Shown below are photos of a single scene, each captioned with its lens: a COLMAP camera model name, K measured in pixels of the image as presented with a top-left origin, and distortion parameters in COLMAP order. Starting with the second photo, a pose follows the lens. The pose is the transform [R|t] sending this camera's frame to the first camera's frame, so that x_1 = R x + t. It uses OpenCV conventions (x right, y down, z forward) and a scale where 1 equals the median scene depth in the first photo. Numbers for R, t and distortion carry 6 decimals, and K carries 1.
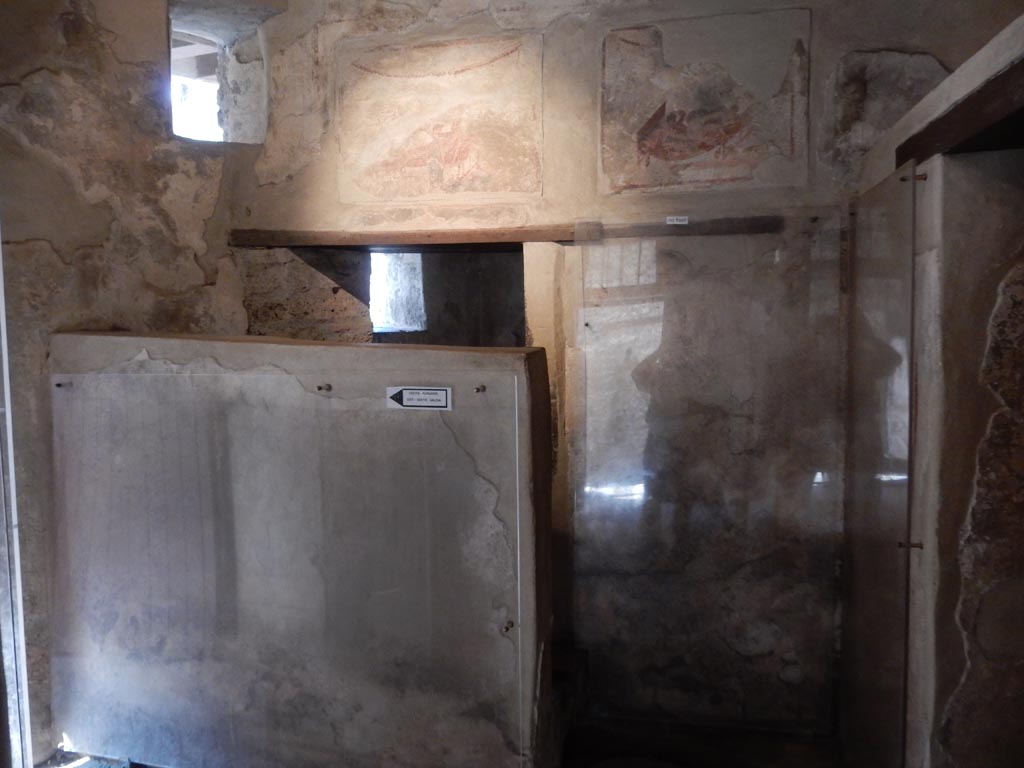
lens RADIAL K [[753.0, 0, 509.8], [0, 753.0, 389.9], [0, 0, 1]] dist [-0.013970, 0.007812]
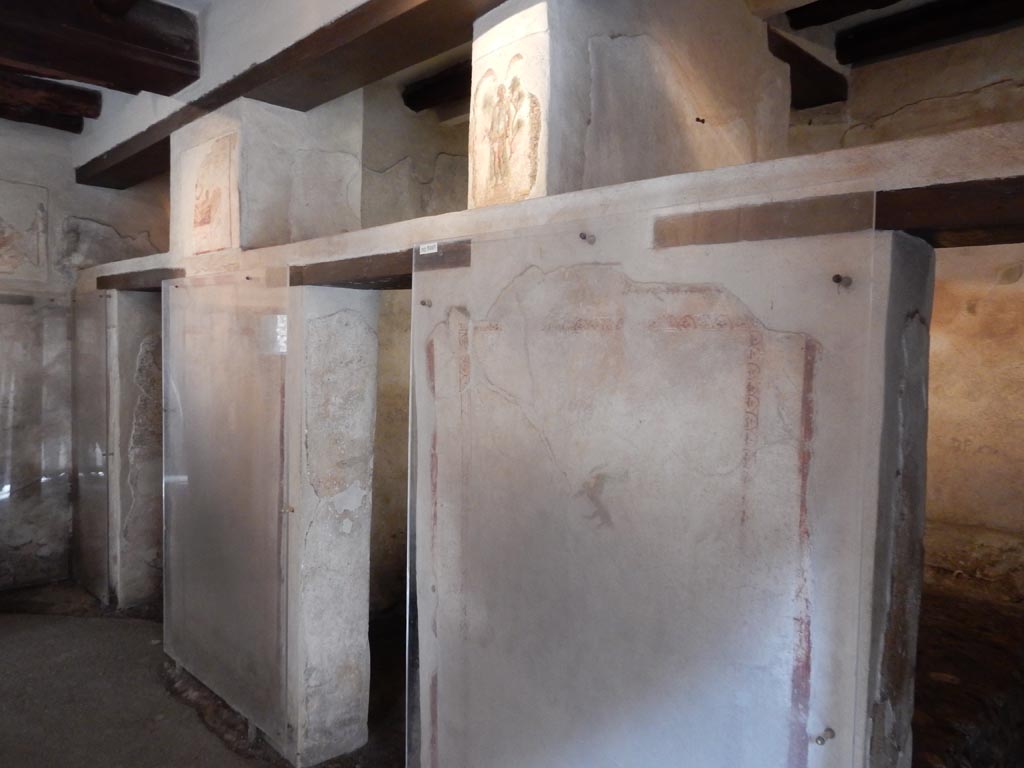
lens RADIAL K [[753.0, 0, 514.9], [0, 753.0, 392.1], [0, 0, 1]] dist [-0.013970, 0.007812]
pose [[0.546420, -0.005588, 0.837492, -0.495397], [0.037982, 0.999114, -0.018114, 0.073883], [-0.836649, 0.041707, 0.546149, -0.912484]]
